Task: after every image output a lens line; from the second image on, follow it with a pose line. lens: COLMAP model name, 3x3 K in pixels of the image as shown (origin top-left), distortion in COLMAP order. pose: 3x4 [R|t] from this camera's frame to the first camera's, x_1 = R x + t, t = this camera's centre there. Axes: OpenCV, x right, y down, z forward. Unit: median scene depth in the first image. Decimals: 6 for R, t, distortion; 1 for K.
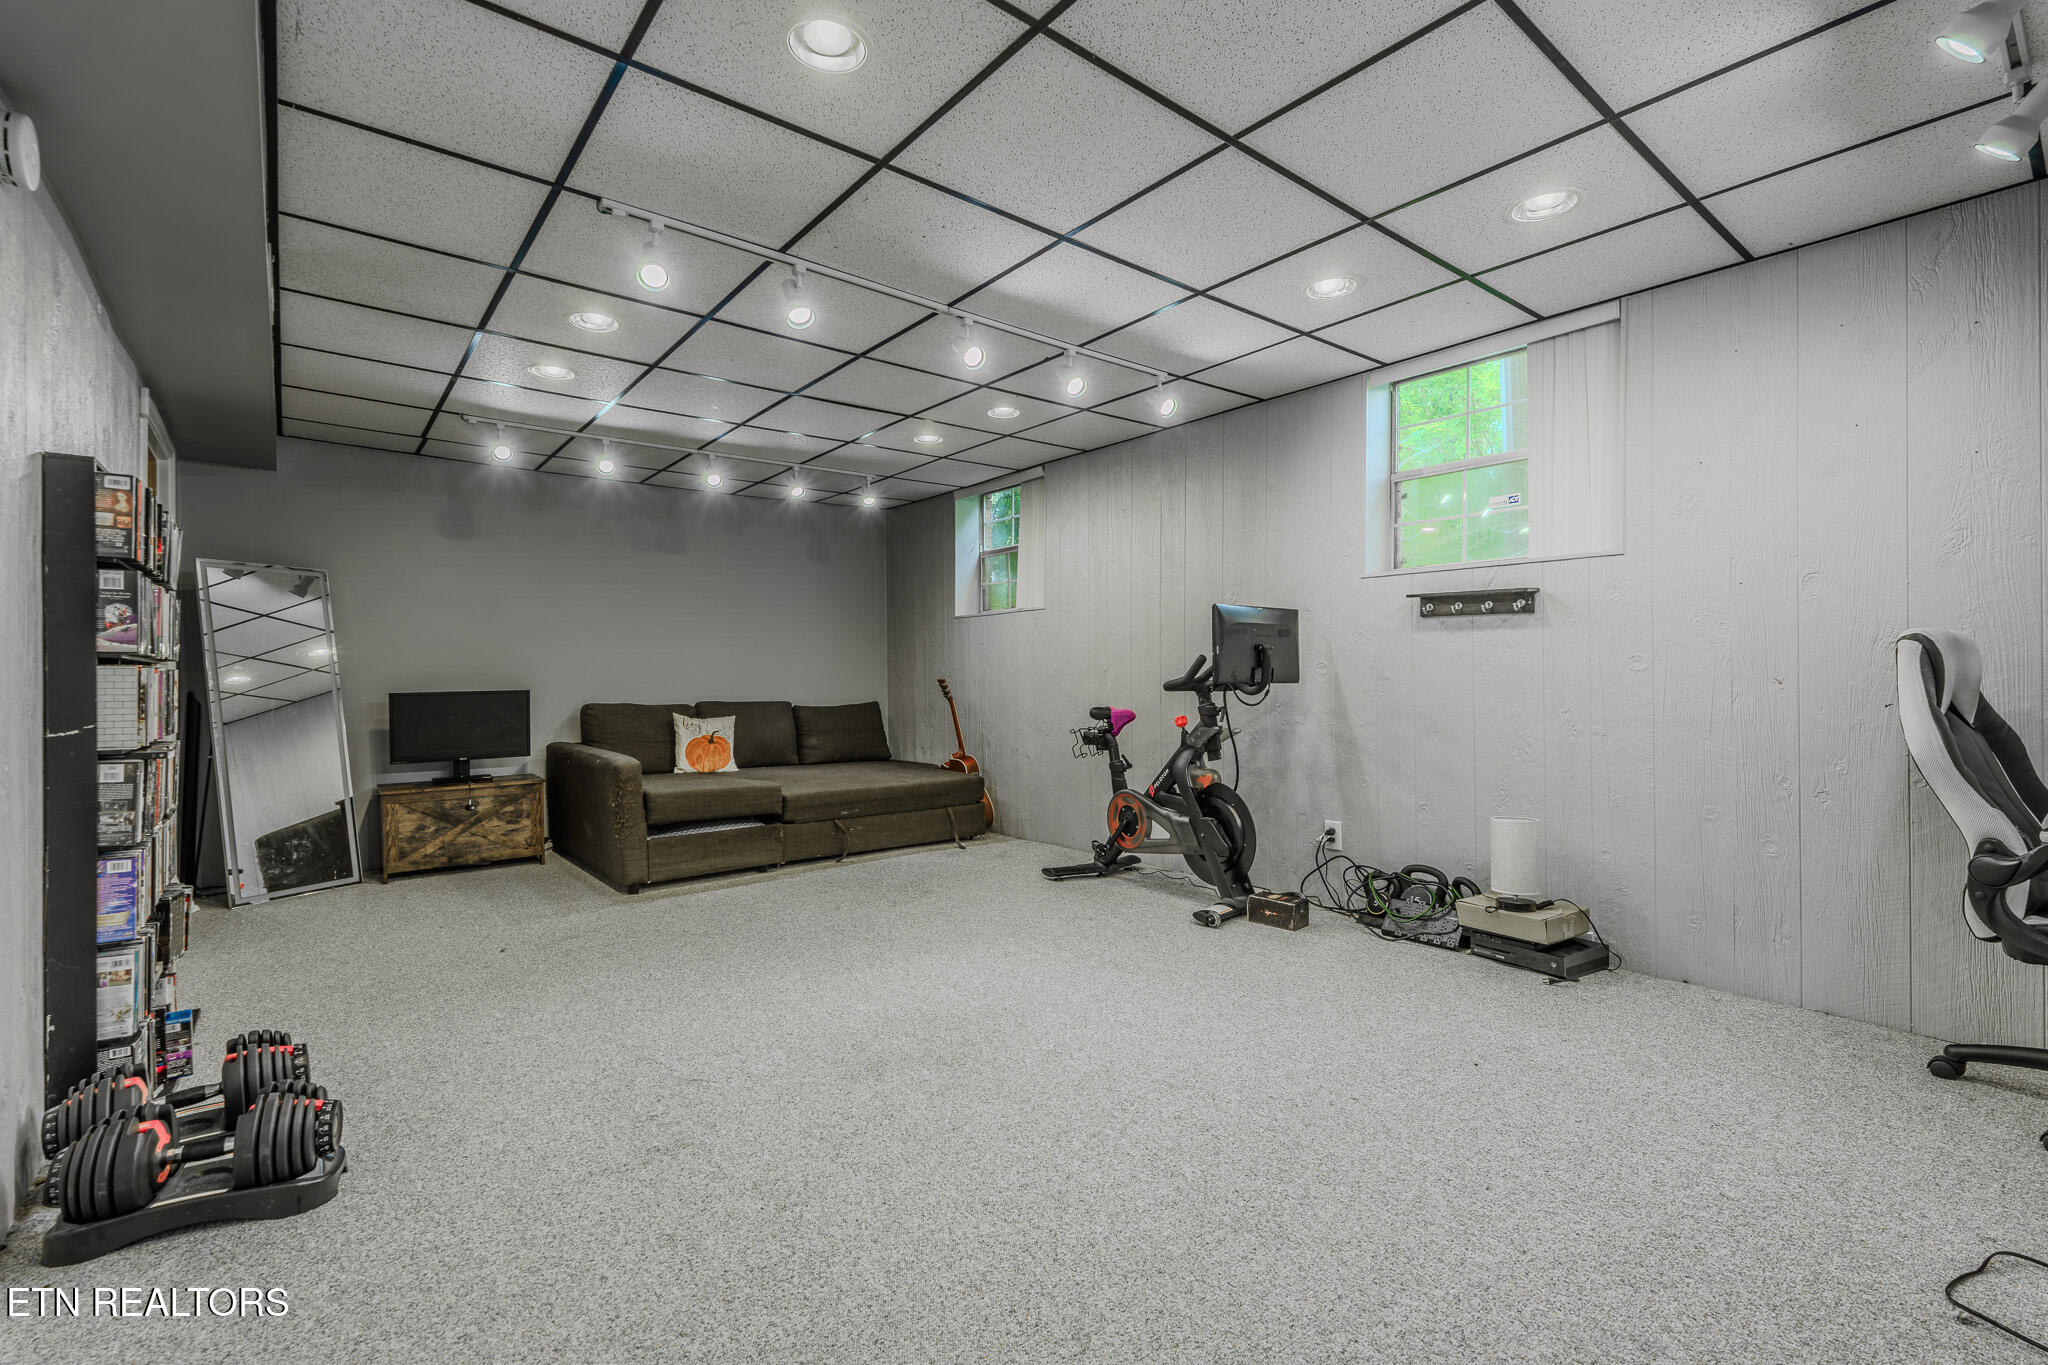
lens RADIAL K [[913.6, 0, 1022.8], [0, 913.6, 690.7], [0, 0, 1]] dist [-0.001815, -0.000790]
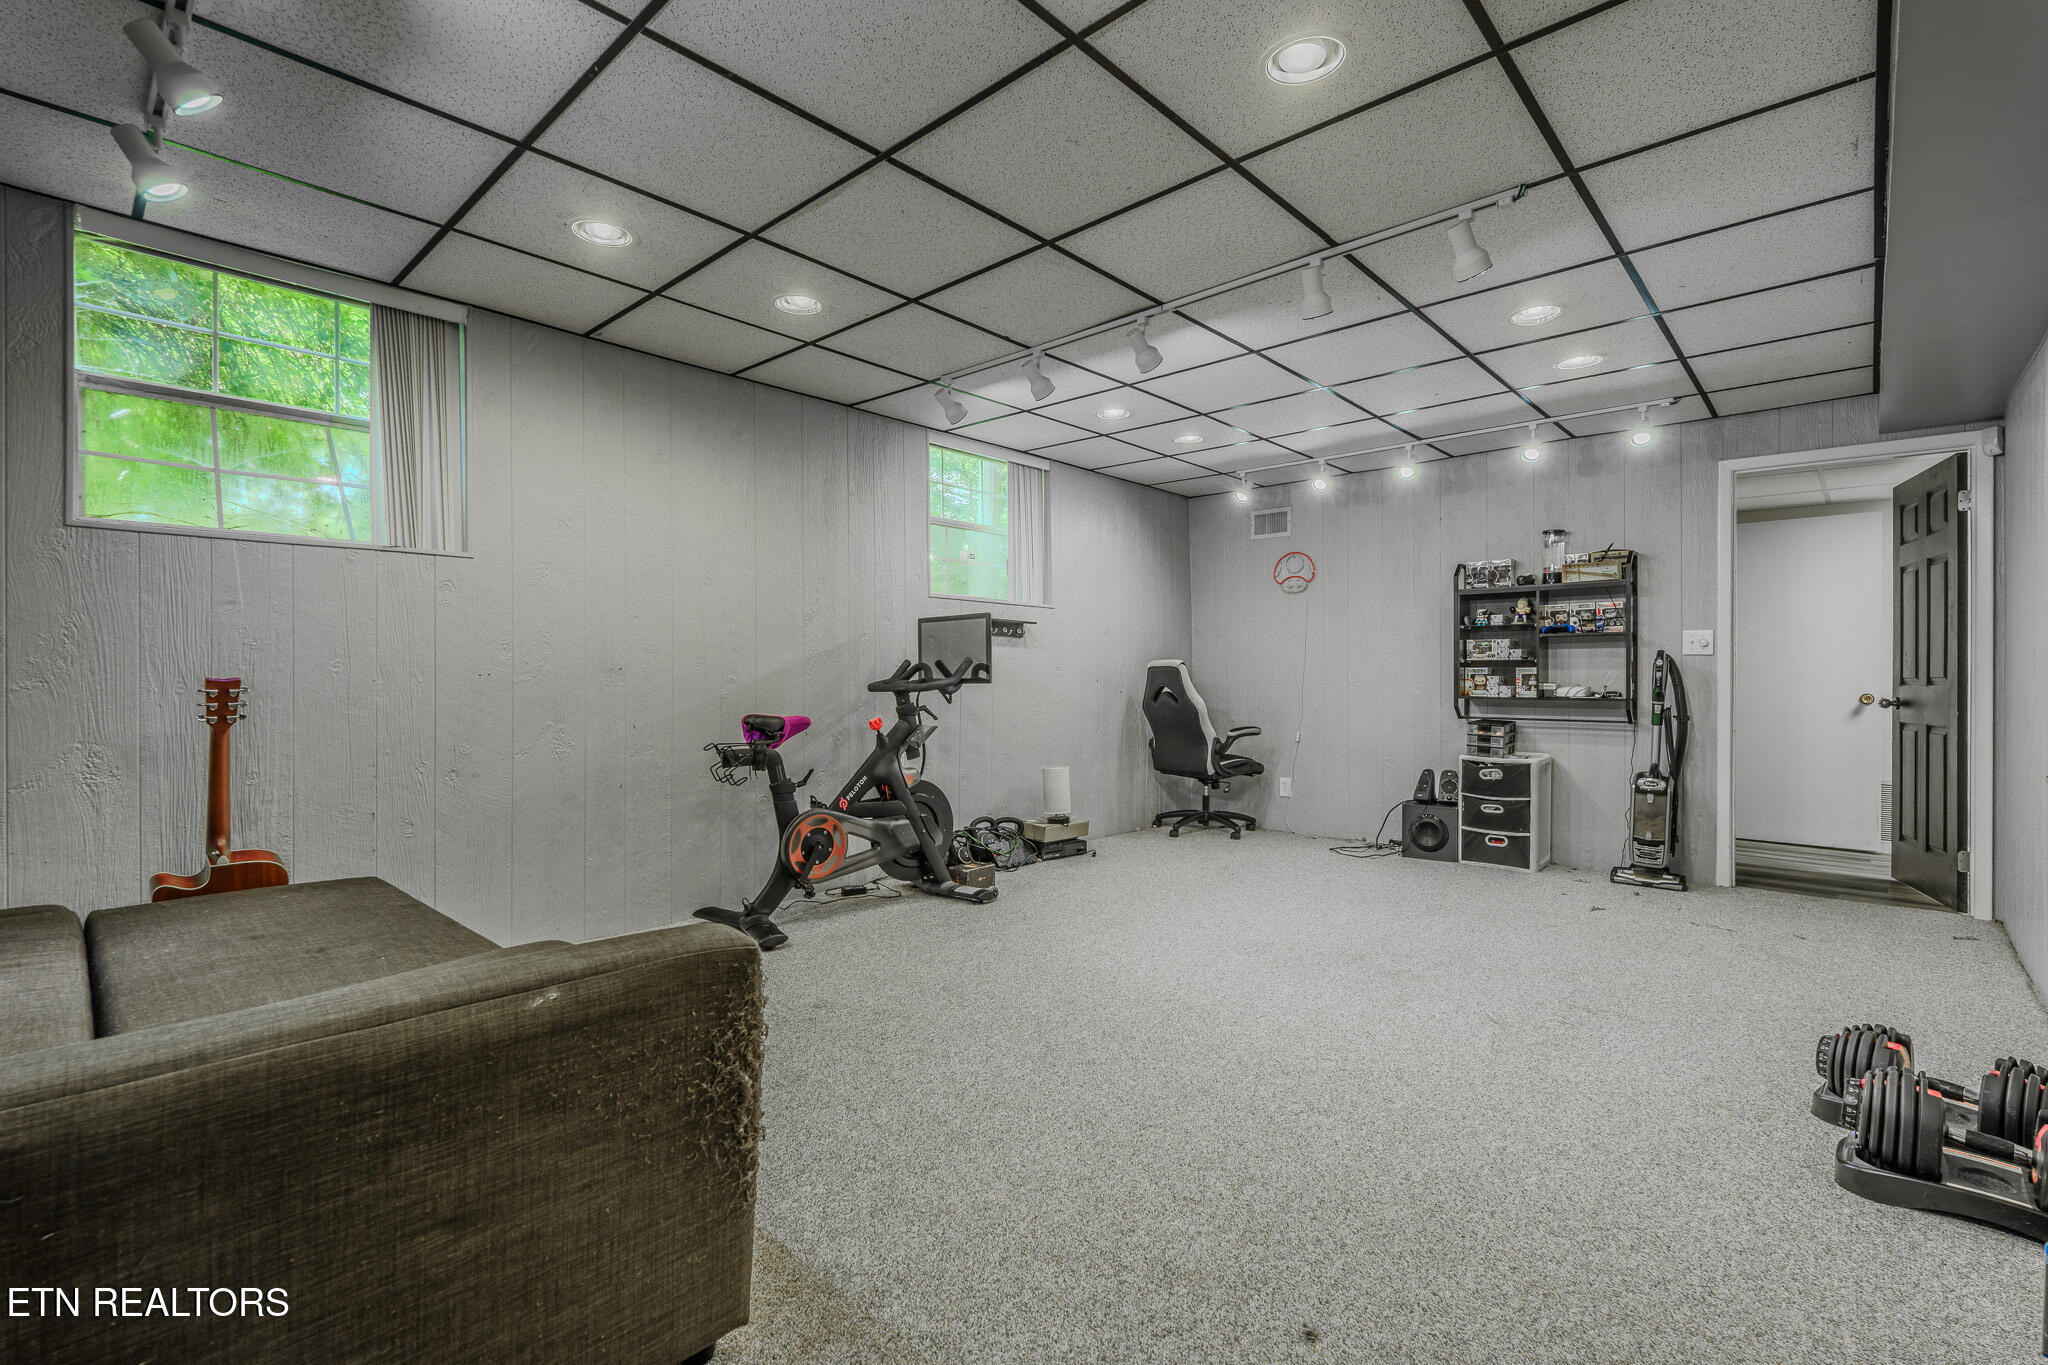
lens RADIAL K [[913.6, 0, 1022.8], [0, 913.6, 690.7], [0, 0, 1]] dist [-0.001815, -0.000790]
pose [[-0.144368, -0.008228, 0.989490, -0.805403], [0.014444, 0.999841, 0.010422, -0.008947], [-0.989419, 0.015797, -0.144227, 0.998387]]
